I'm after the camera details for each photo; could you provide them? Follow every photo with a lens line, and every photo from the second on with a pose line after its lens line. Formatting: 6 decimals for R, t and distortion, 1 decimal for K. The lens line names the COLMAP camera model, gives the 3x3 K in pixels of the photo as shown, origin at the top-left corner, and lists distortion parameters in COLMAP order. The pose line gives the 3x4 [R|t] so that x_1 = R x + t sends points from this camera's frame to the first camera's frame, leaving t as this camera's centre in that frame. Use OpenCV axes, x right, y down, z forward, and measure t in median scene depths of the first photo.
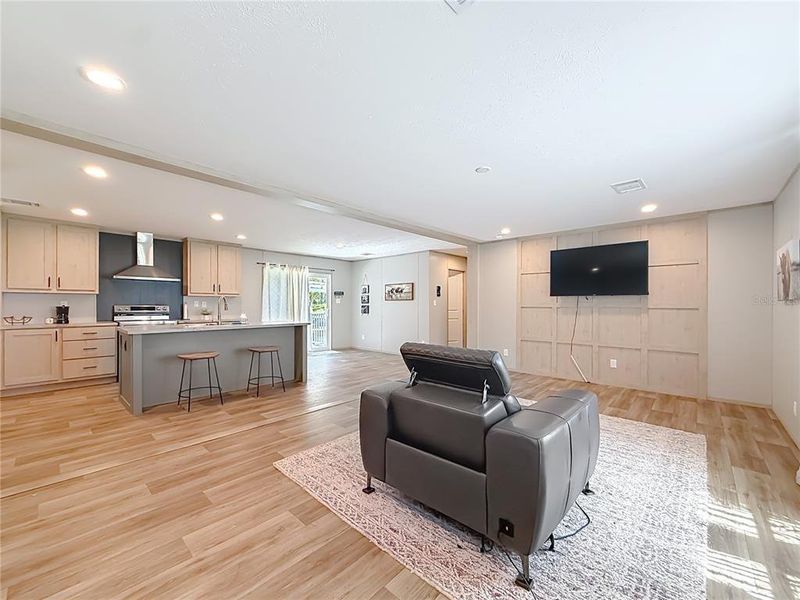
lens RADIAL K [[330.3, 0, 400.4], [0, 330.3, 300.4], [0, 0, 1]] dist [0.007521, 0.000132]
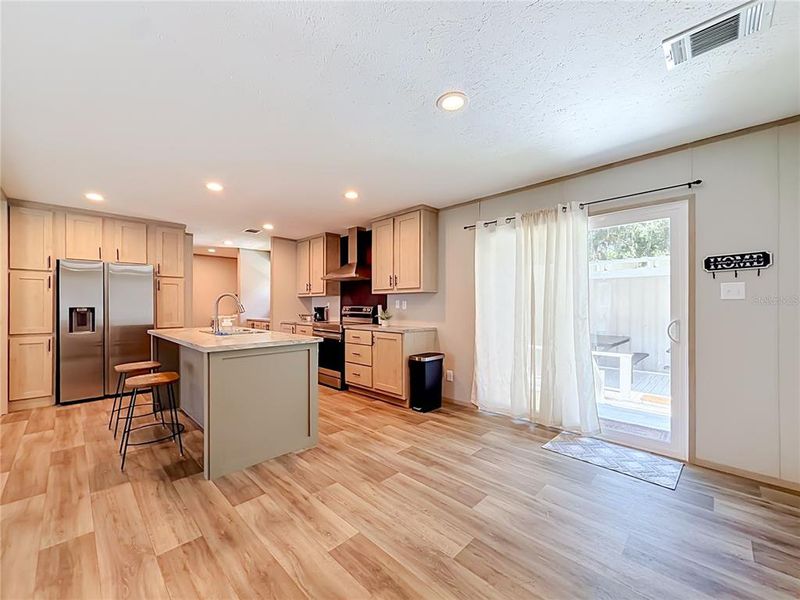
lens RADIAL K [[322.1, 0, 400.1], [0, 322.1, 307.4], [0, 0, 1]] dist [-0.001264, -0.000276]
pose [[-0.027995, 0.005208, -0.999595, 0.124065], [0.013809, 0.999893, 0.004823, 0.016333], [0.999513, -0.013668, -0.028064, 1.165403]]
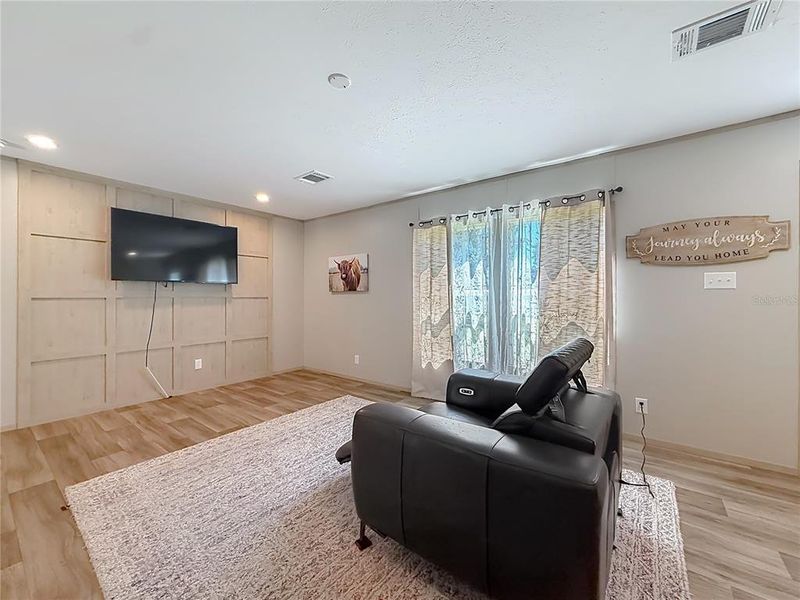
lens RADIAL K [[329.4, 0, 400.0], [0, 329.4, 294.2], [0, 0, 1]] dist [0.000460, -0.000137]
pose [[-0.096528, 0.001646, 0.995329, -0.207004], [-0.014728, 0.999887, -0.003081, 0.007438], [-0.995221, -0.014957, -0.096493, 0.502048]]
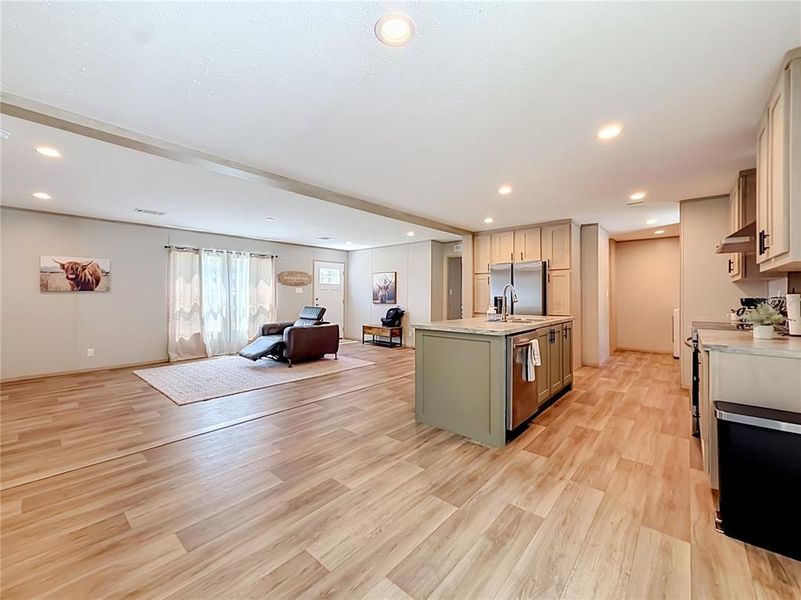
lens RADIAL K [[329.9, 0, 400.5], [0, 329.9, 294.2], [0, 0, 1]] dist [0.000460, -0.000137]
pose [[-0.999585, -0.003063, -0.028637, -0.216530], [-0.002524, 0.999820, -0.018829, 0.022825], [0.028689, -0.018748, -0.999413, 1.478295]]
